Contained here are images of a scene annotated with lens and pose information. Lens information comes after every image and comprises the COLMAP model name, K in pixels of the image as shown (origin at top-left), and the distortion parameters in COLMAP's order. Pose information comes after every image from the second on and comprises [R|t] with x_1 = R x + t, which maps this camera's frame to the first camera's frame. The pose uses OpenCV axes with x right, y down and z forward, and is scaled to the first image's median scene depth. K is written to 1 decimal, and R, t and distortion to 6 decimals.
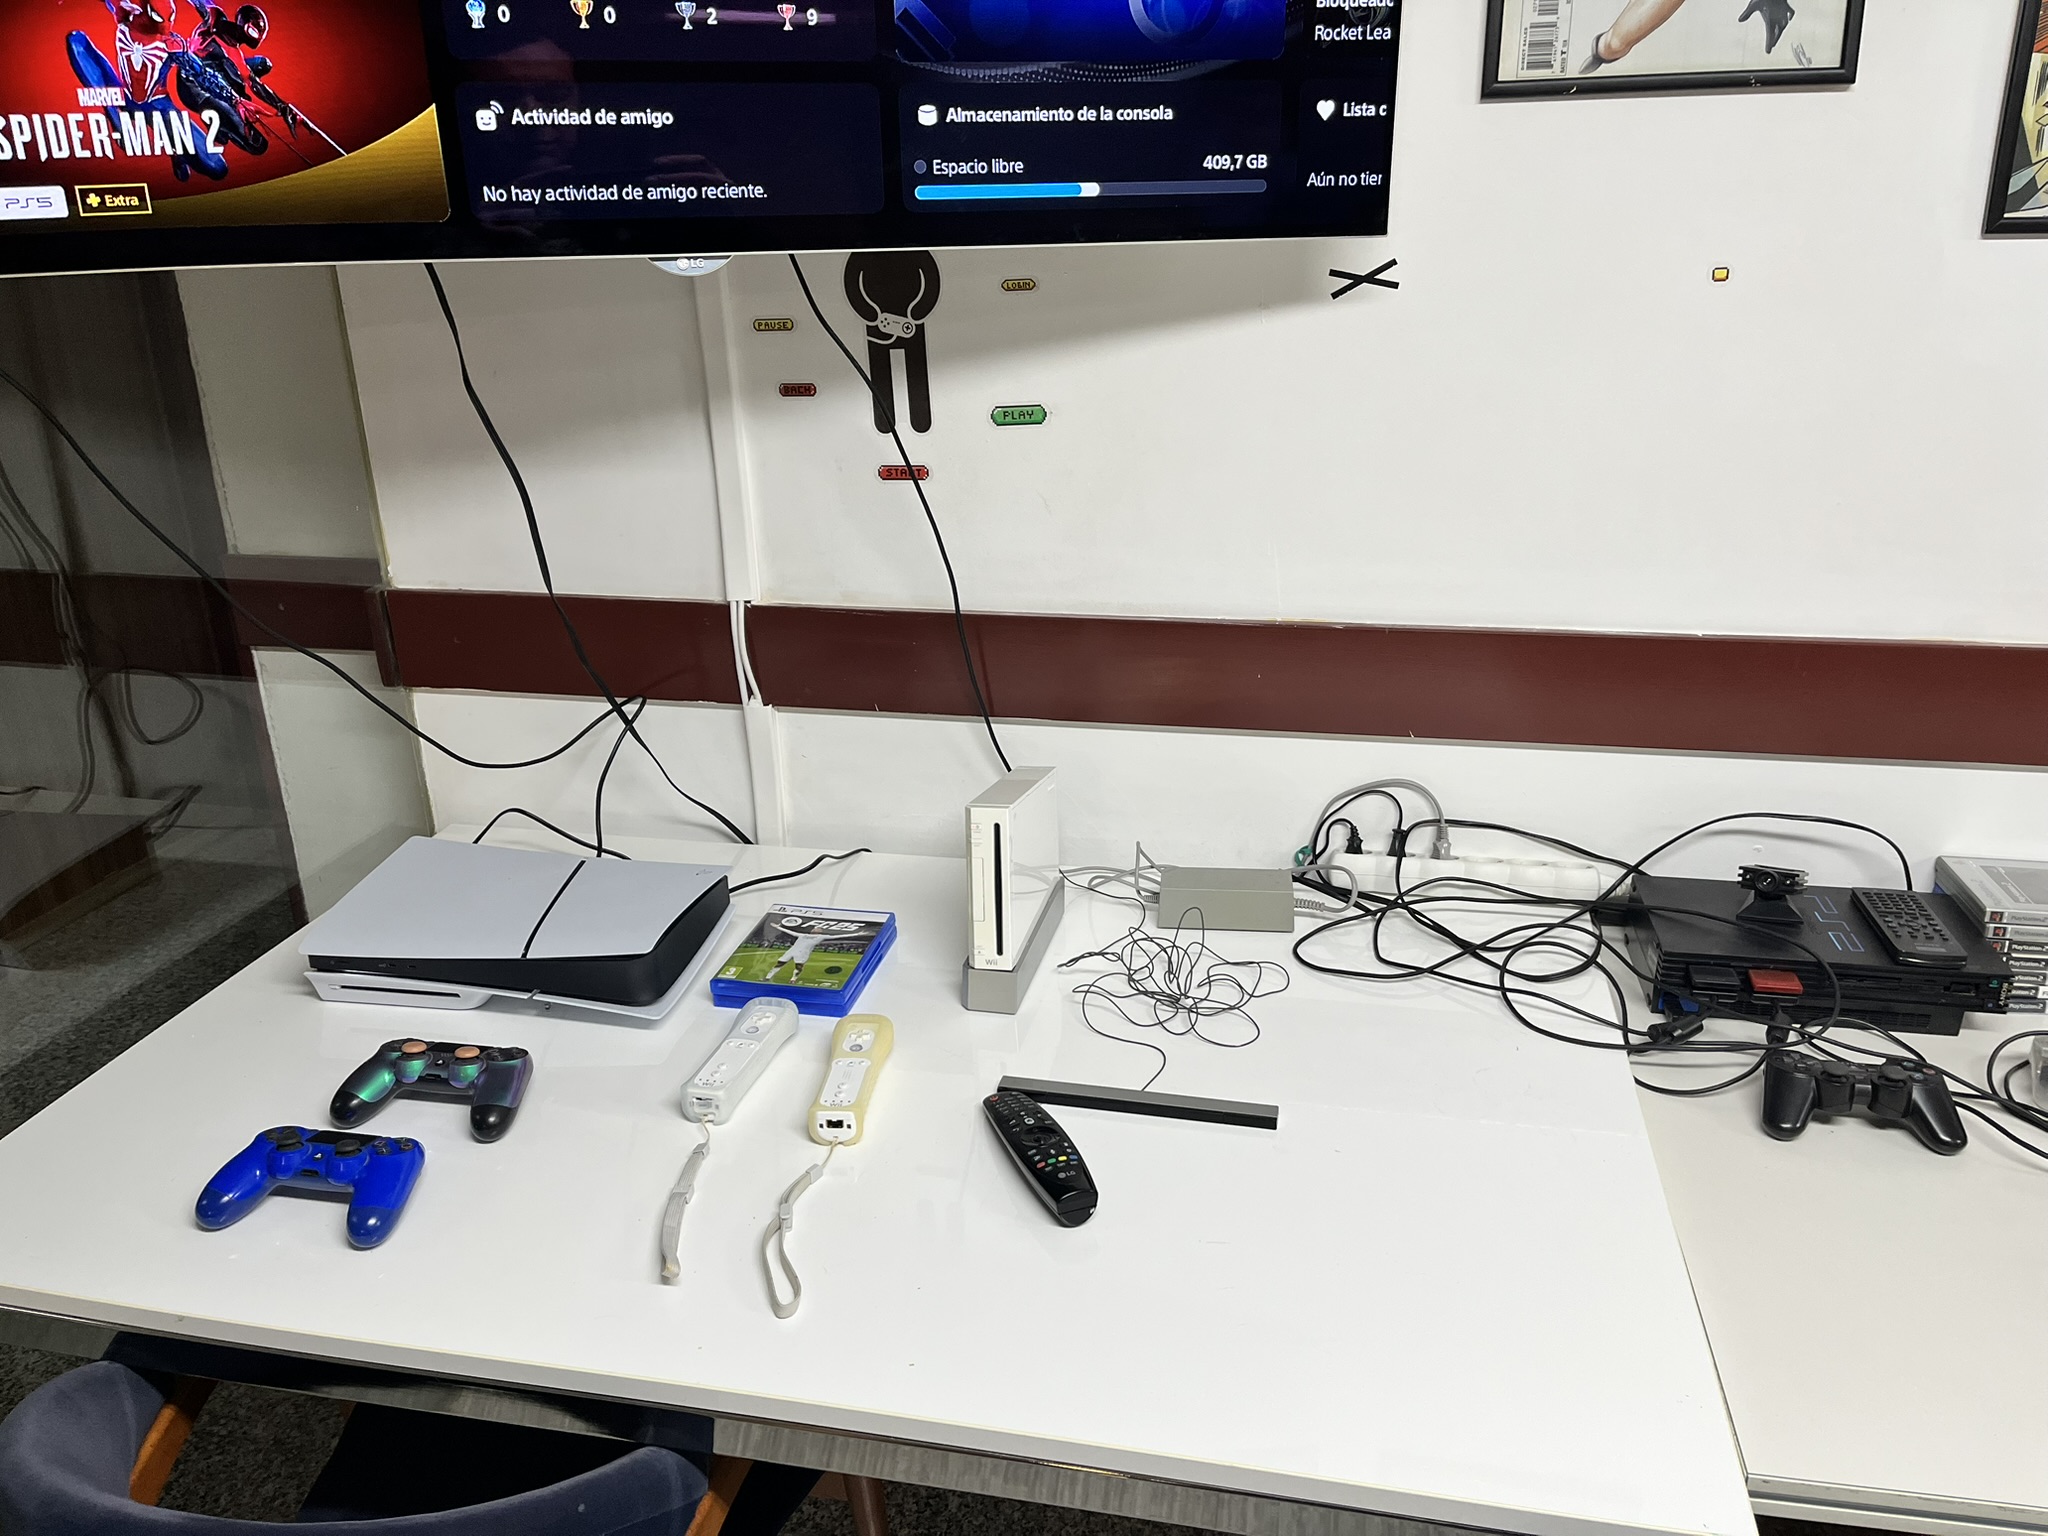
lens RADIAL K [[1562.4, 0, 1044.8], [0, 1562.4, 806.3], [0, 0, 1]] dist [0.045928, -0.061316]
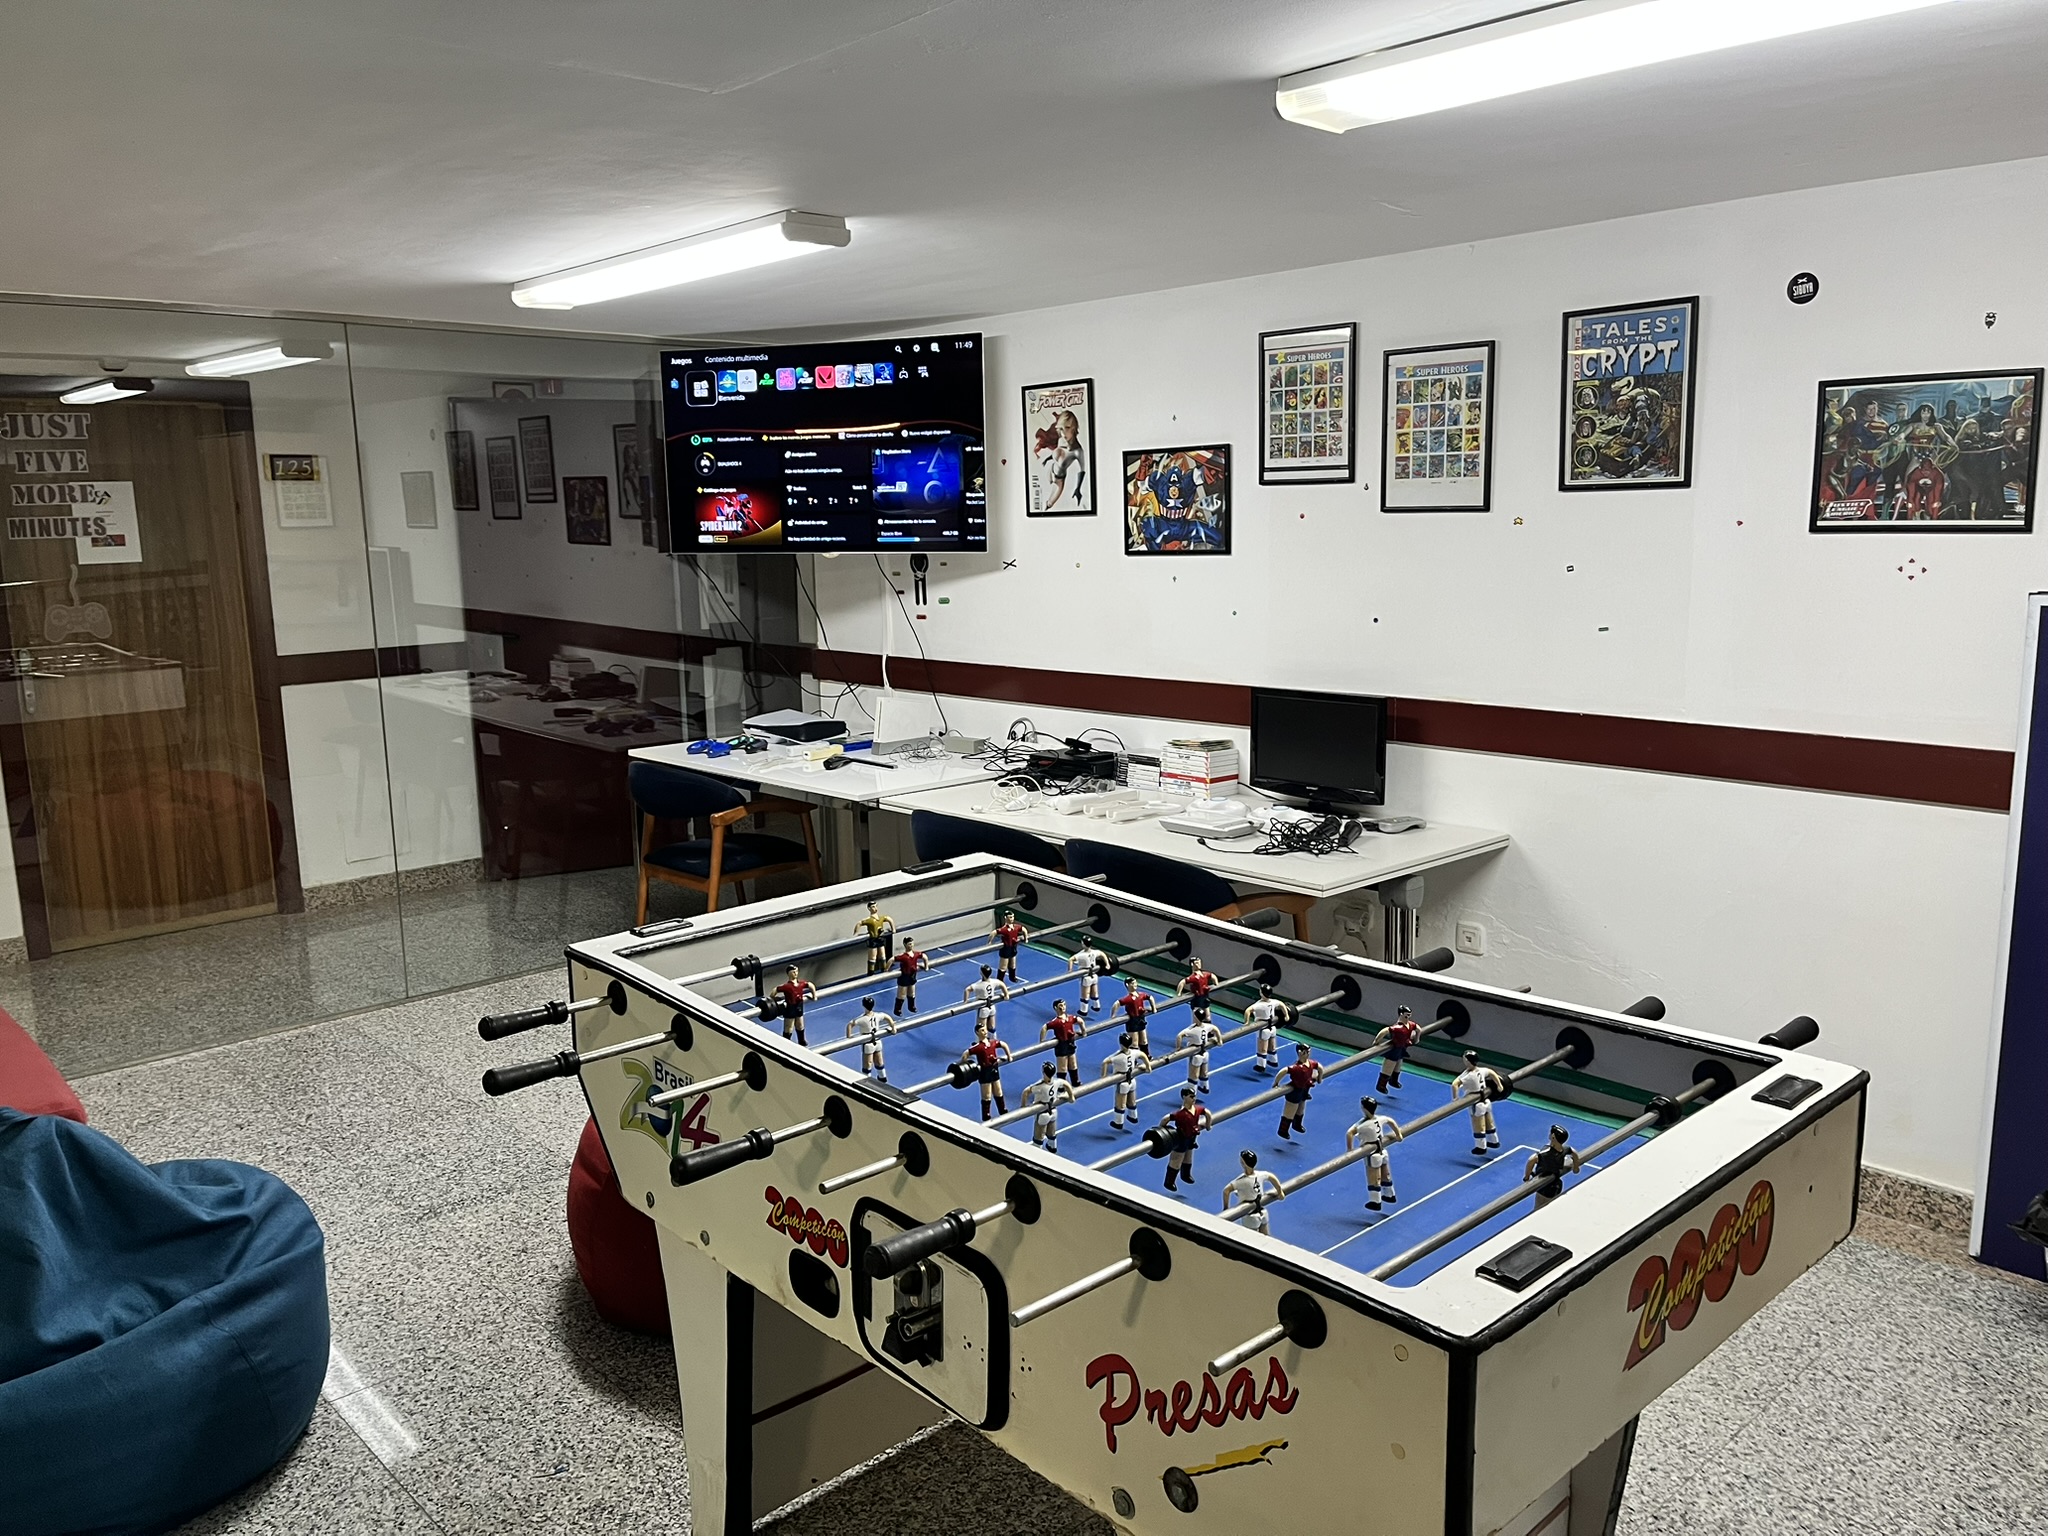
lens RADIAL K [[1562.4, 0, 1044.8], [0, 1562.4, 806.3], [0, 0, 1]] dist [0.045928, -0.061316]
pose [[0.818972, 0.110311, -0.563131, 2.310326], [-0.214382, 0.969108, -0.121942, 0.596816], [0.532284, 0.220592, 0.817321, -1.692627]]
